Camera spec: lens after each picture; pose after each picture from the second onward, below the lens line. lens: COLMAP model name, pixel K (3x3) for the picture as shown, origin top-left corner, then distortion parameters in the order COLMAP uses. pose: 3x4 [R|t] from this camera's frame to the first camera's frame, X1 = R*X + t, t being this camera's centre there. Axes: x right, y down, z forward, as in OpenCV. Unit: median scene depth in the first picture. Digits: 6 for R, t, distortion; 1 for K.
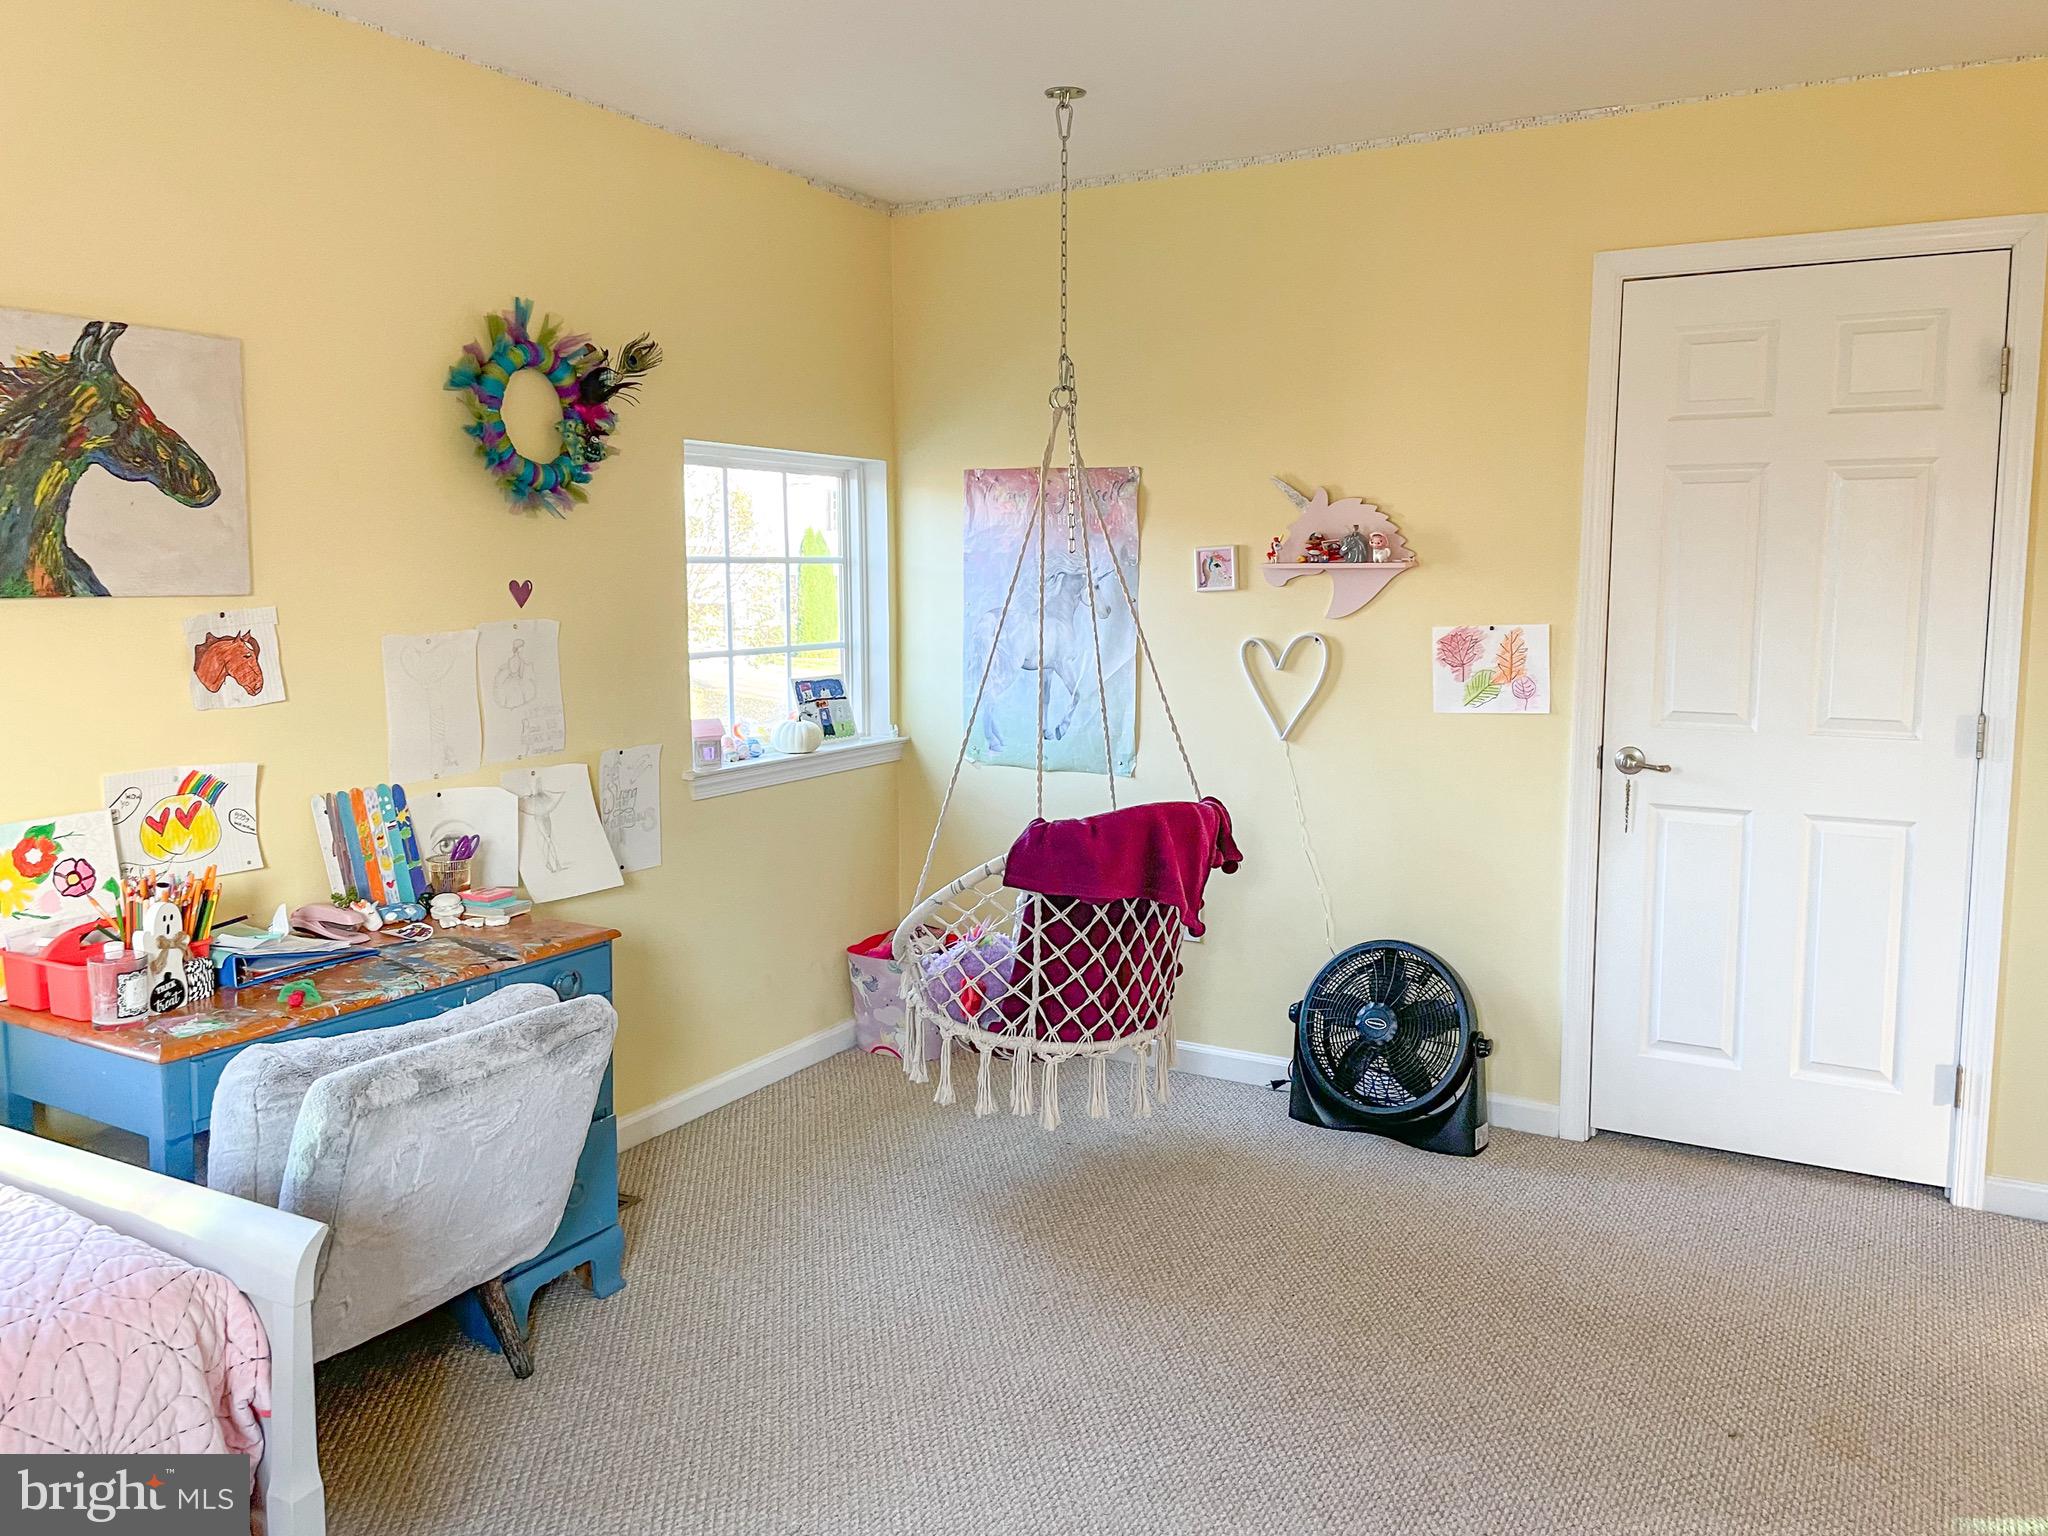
lens RADIAL K [[1550.6, 0, 1026.4], [0, 1550.6, 743.1], [0, 0, 1]] dist [0.078679, -0.103270]
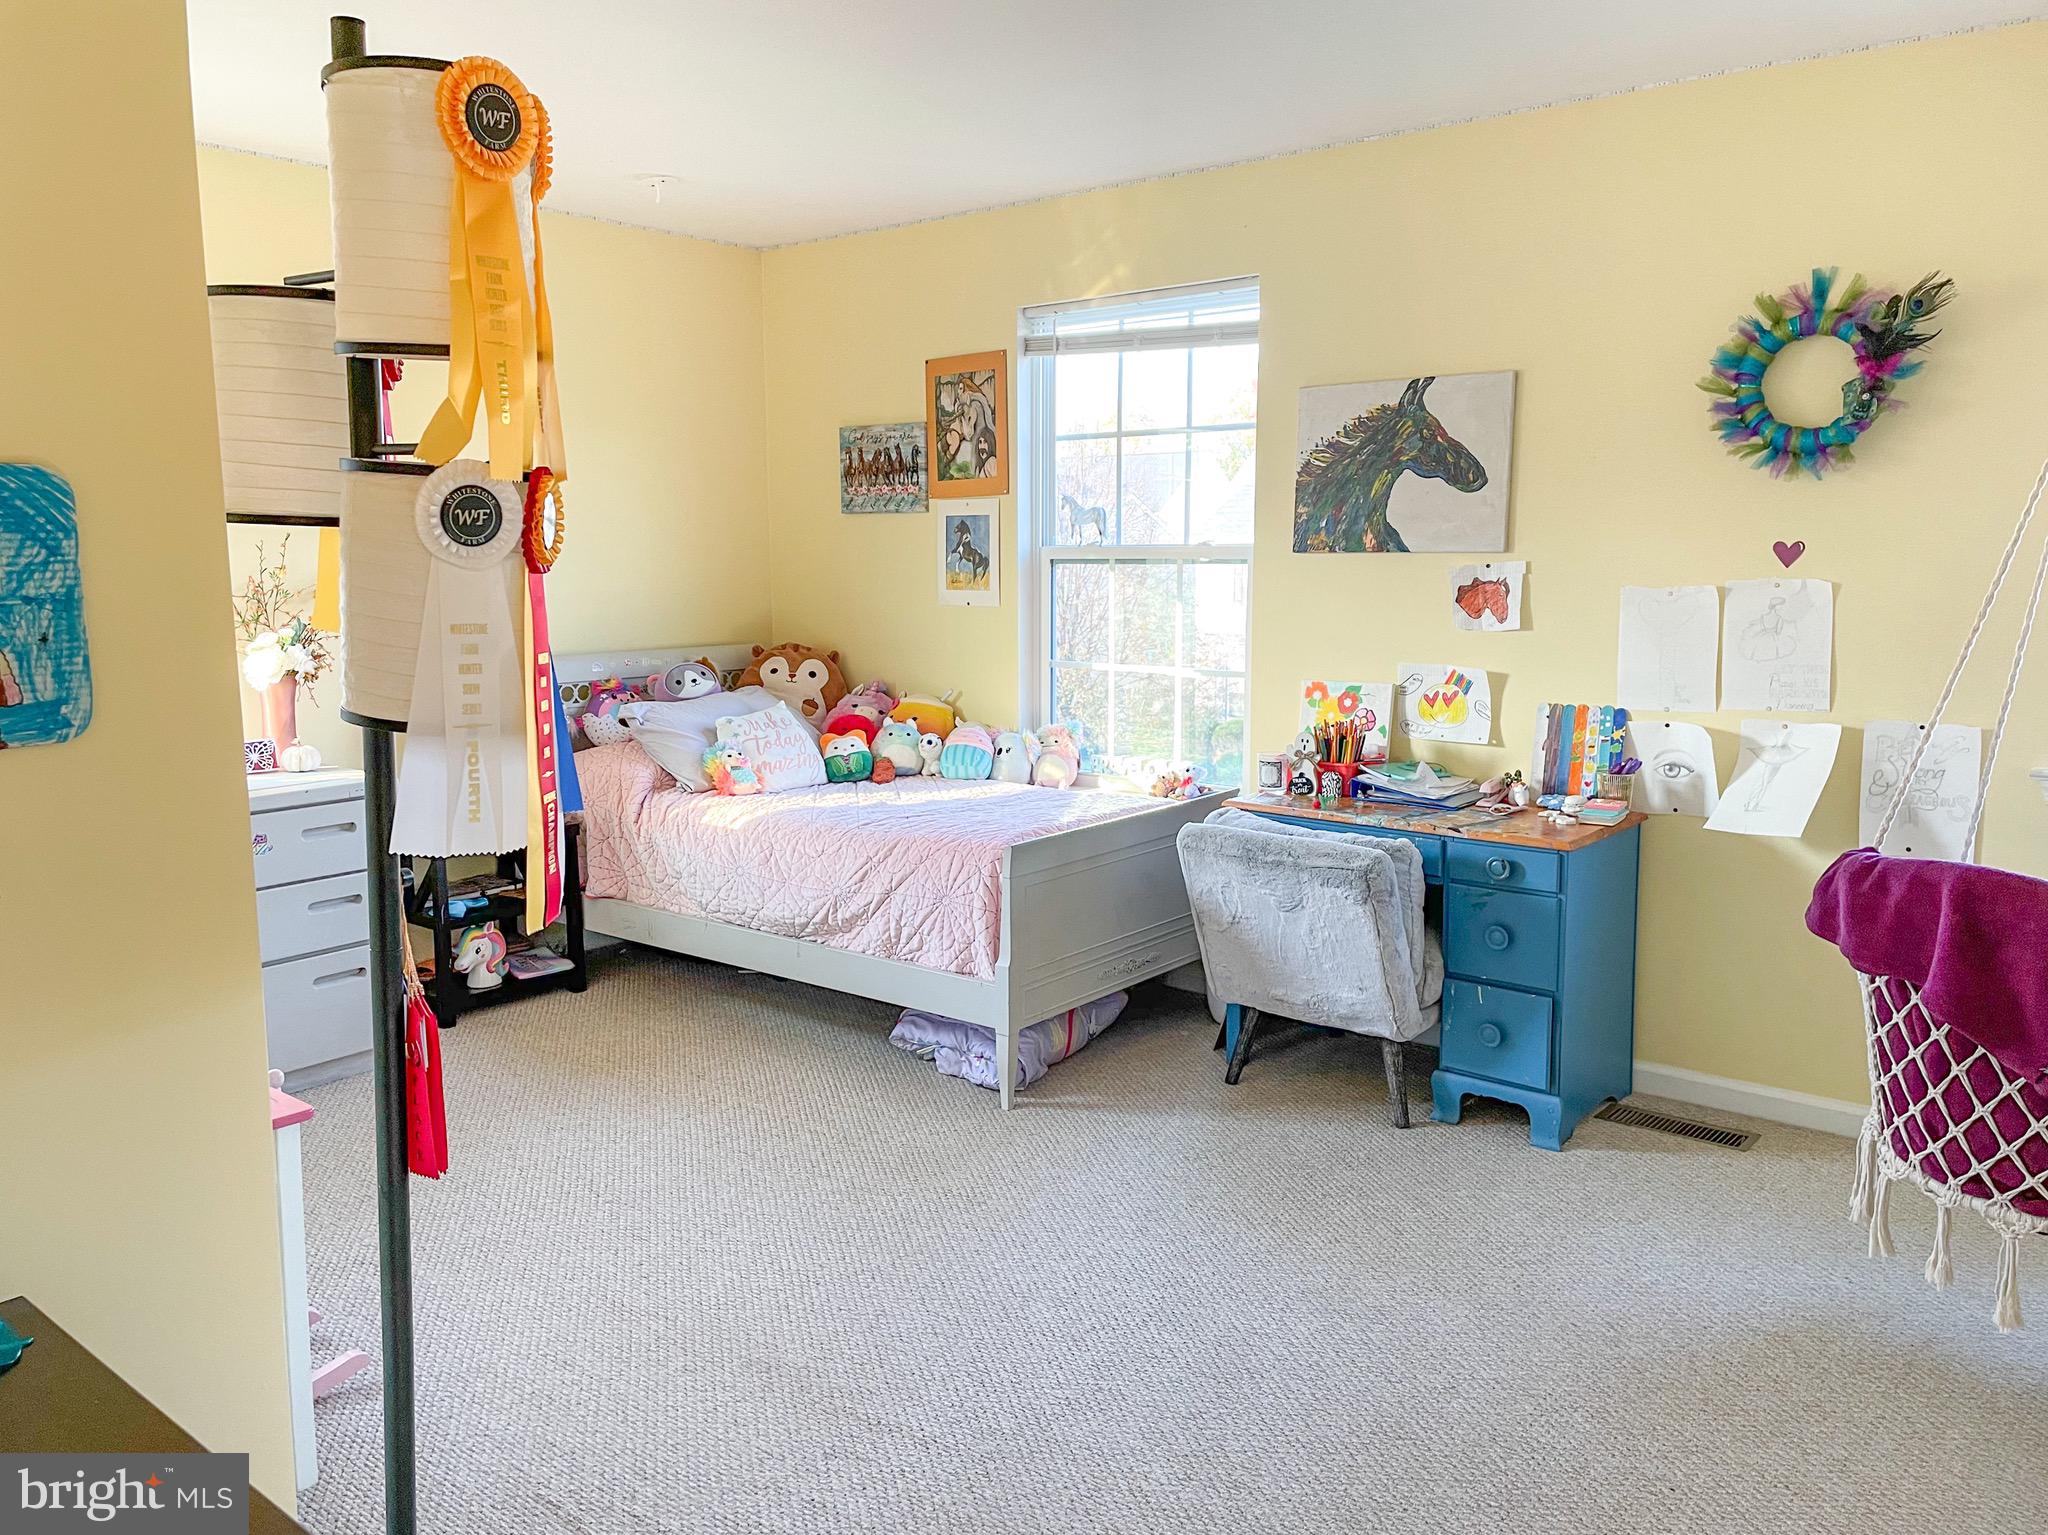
lens RADIAL K [[1550.6, 0, 1026.4], [0, 1550.6, 742.6], [0, 0, 1]] dist [0.078679, -0.103270]
pose [[-0.159919, 0.126196, -0.979030, 0.999316], [-0.106756, 0.983767, 0.144245, -0.084741], [0.981341, 0.127584, -0.143850, 0.823486]]
